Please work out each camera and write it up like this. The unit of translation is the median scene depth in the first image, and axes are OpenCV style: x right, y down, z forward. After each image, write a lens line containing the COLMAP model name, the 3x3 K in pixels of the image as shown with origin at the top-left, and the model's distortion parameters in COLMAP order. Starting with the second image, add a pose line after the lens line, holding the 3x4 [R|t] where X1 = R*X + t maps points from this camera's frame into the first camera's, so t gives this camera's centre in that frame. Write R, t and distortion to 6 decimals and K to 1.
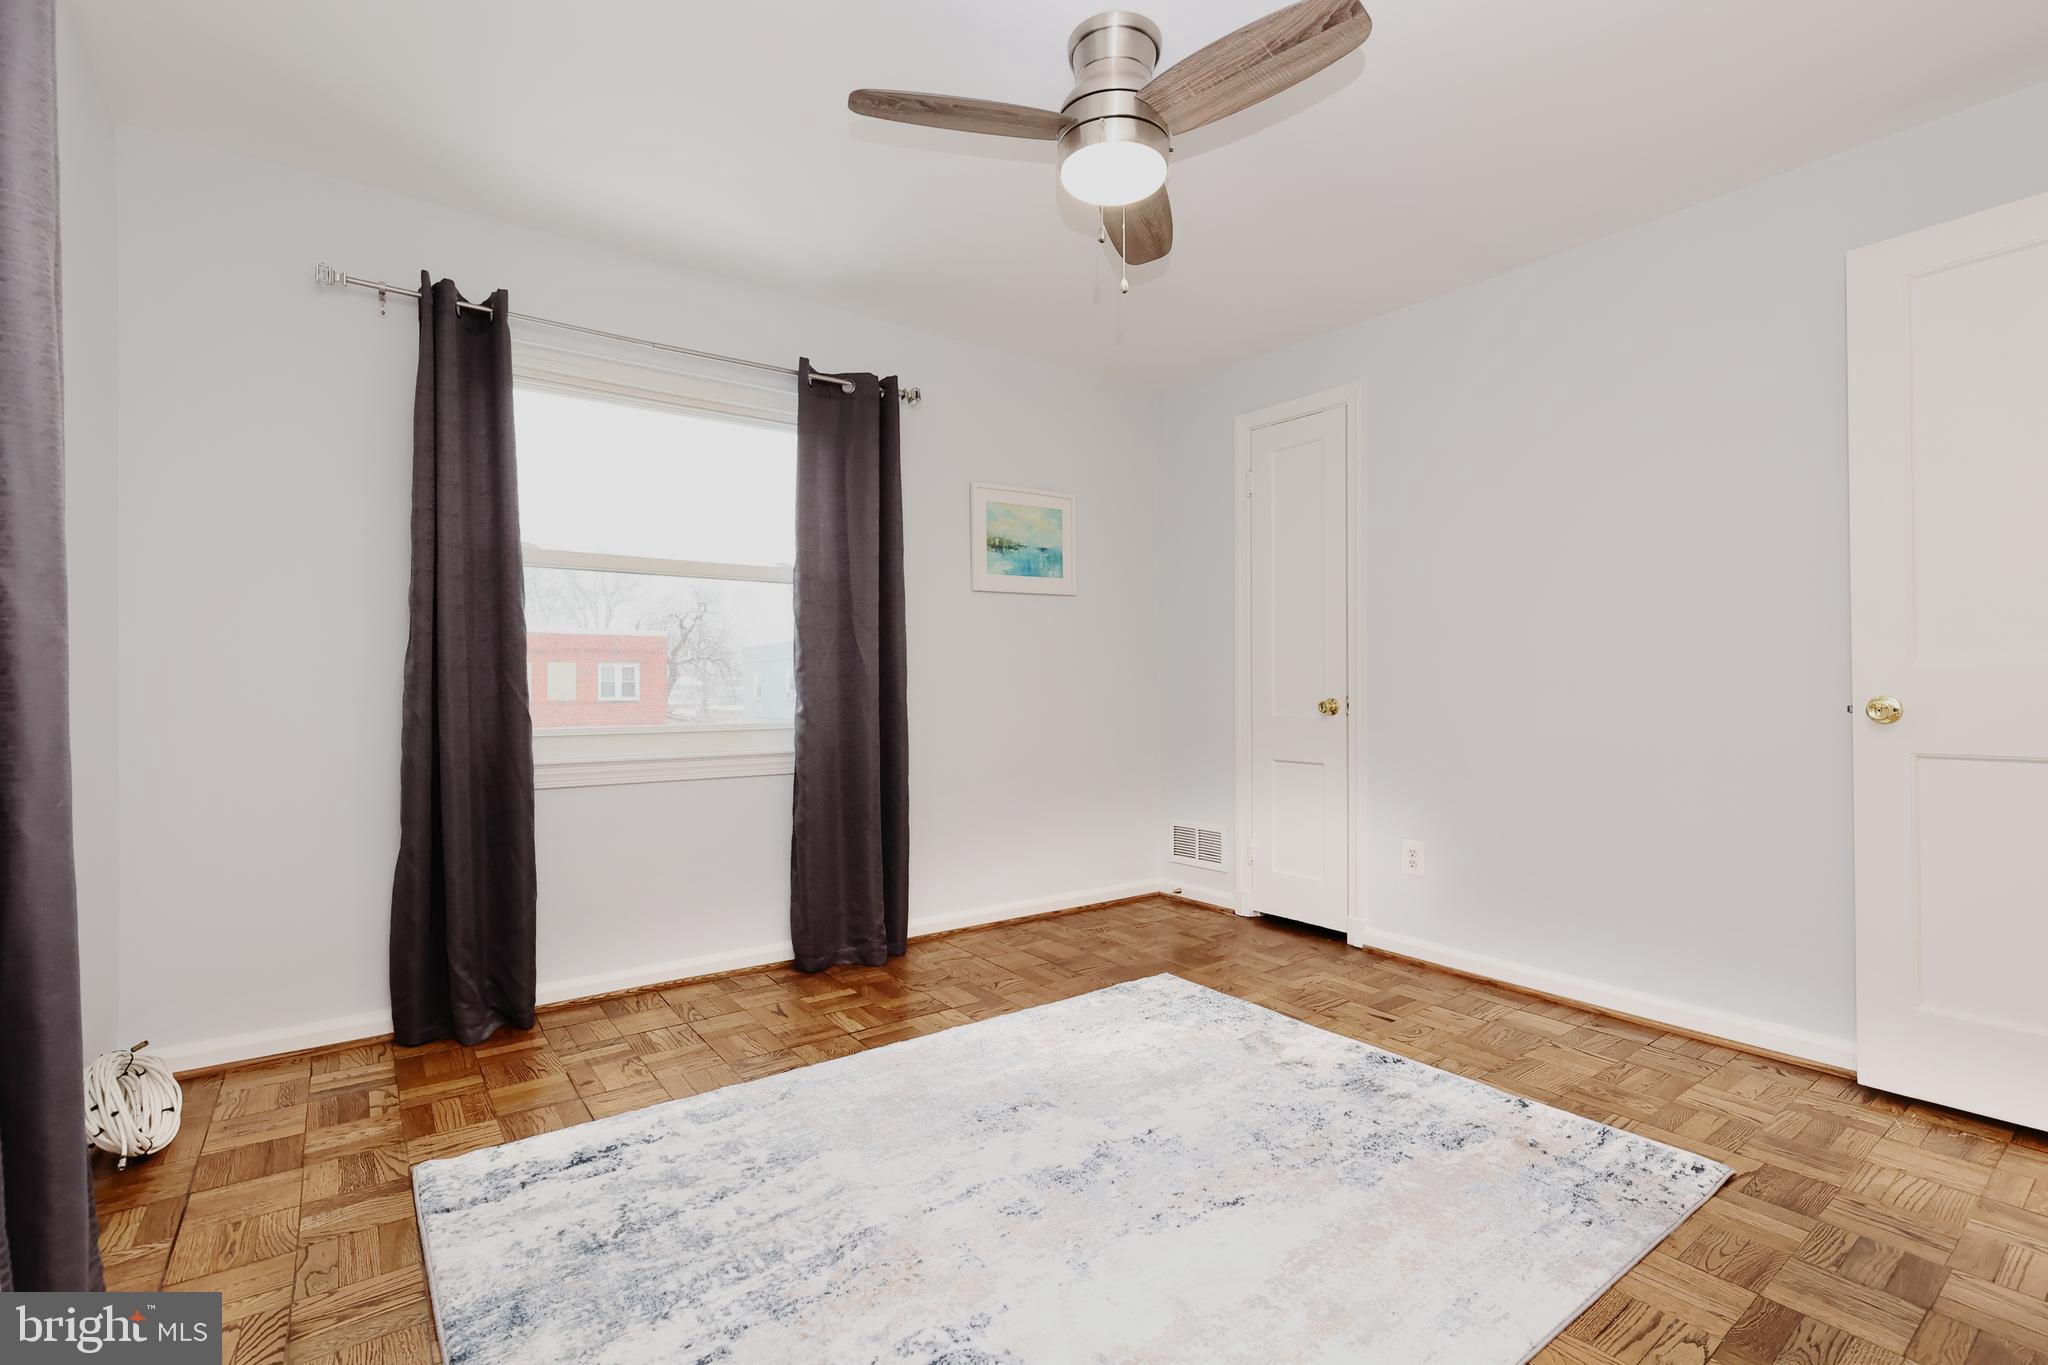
lens RADIAL K [[926.4, 0, 1031.4], [0, 926.4, 680.0], [0, 0, 1]] dist [-0.000397, -0.000152]
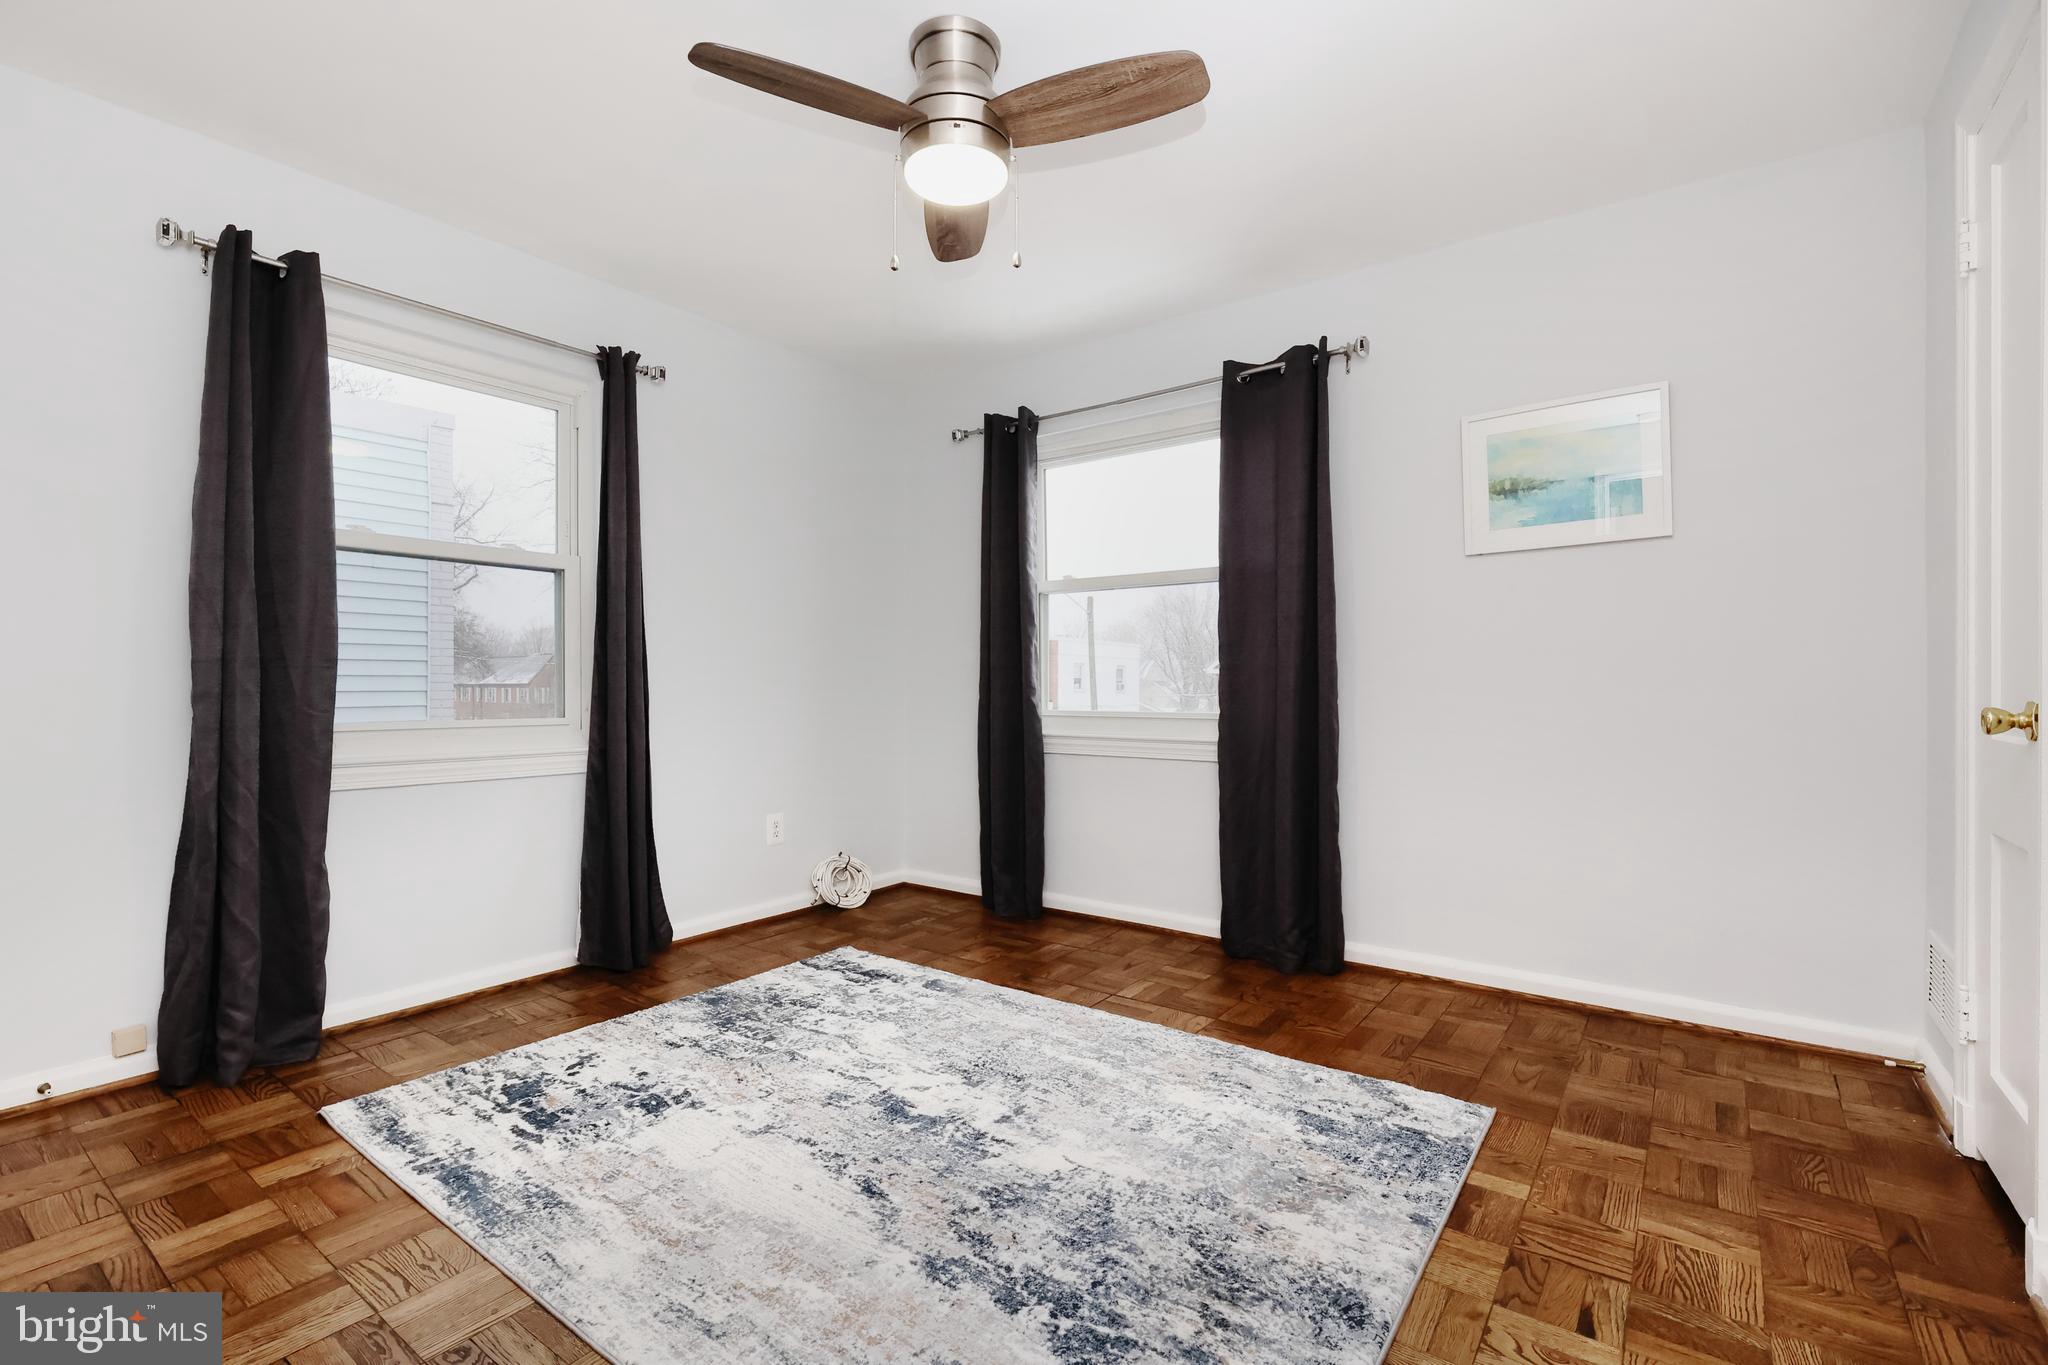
lens RADIAL K [[926.4, 0, 1025.3], [0, 926.4, 684.7], [0, 0, 1]] dist [-0.000397, -0.000152]
pose [[0.278872, 0.002247, -0.960326, 0.758407], [0.010818, 0.999926, 0.005481, 0.005410], [0.960267, -0.011917, 0.278828, 0.544867]]
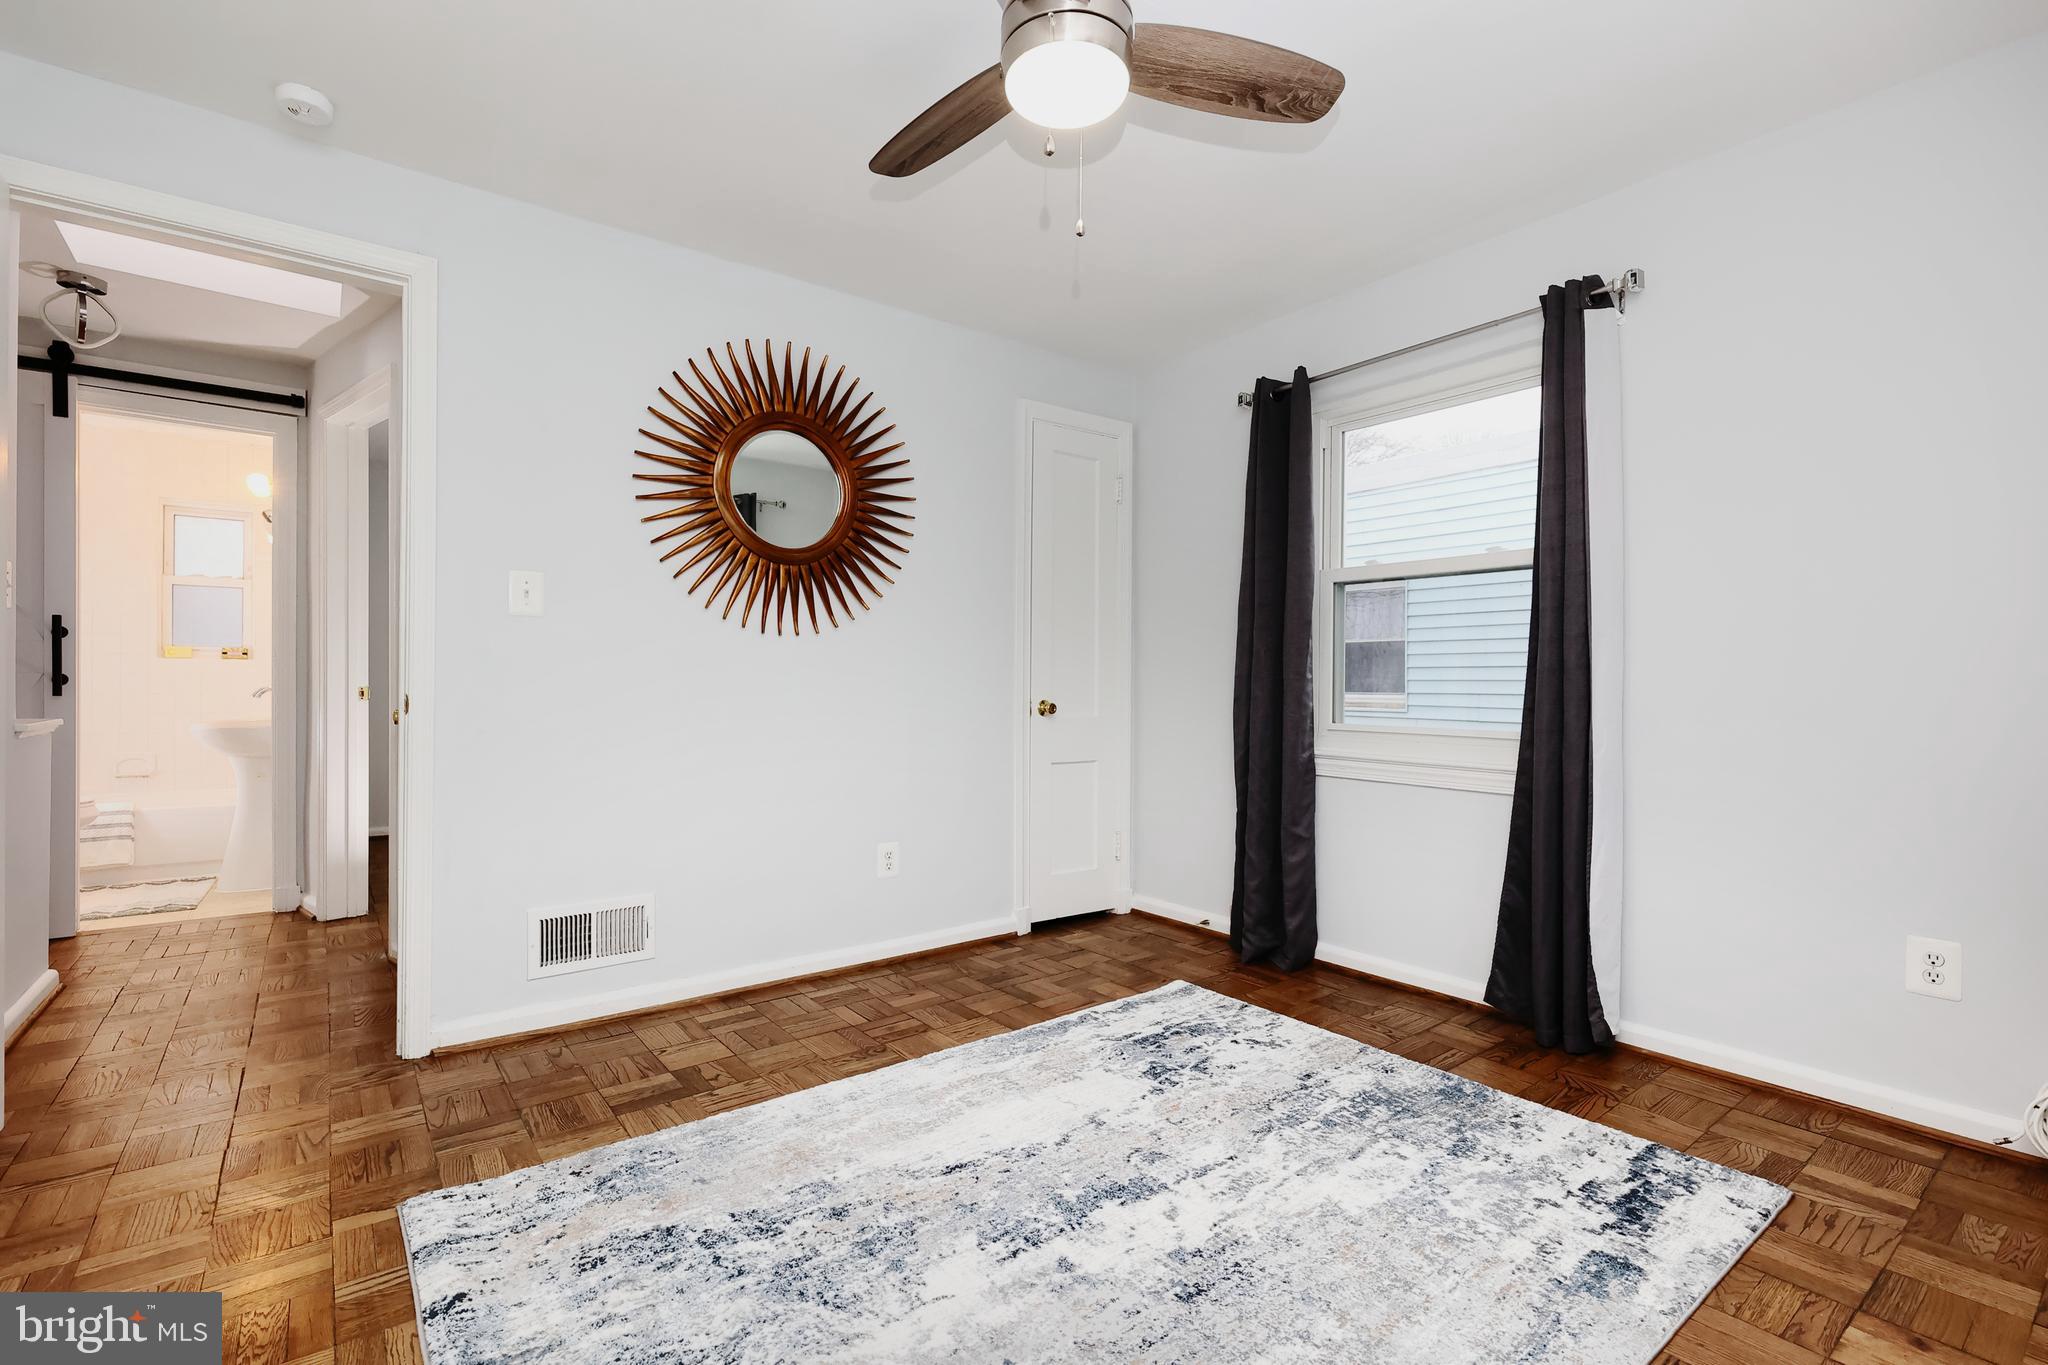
lens RADIAL K [[926.4, 0, 1021.7], [0, 926.4, 694.6], [0, 0, 1]] dist [-0.000397, -0.000152]
pose [[-0.999988, -0.003855, -0.002971, 0.090411], [-0.003859, 0.999992, 0.001260, 0.007700], [0.002966, 0.001272, -0.999995, 1.276955]]
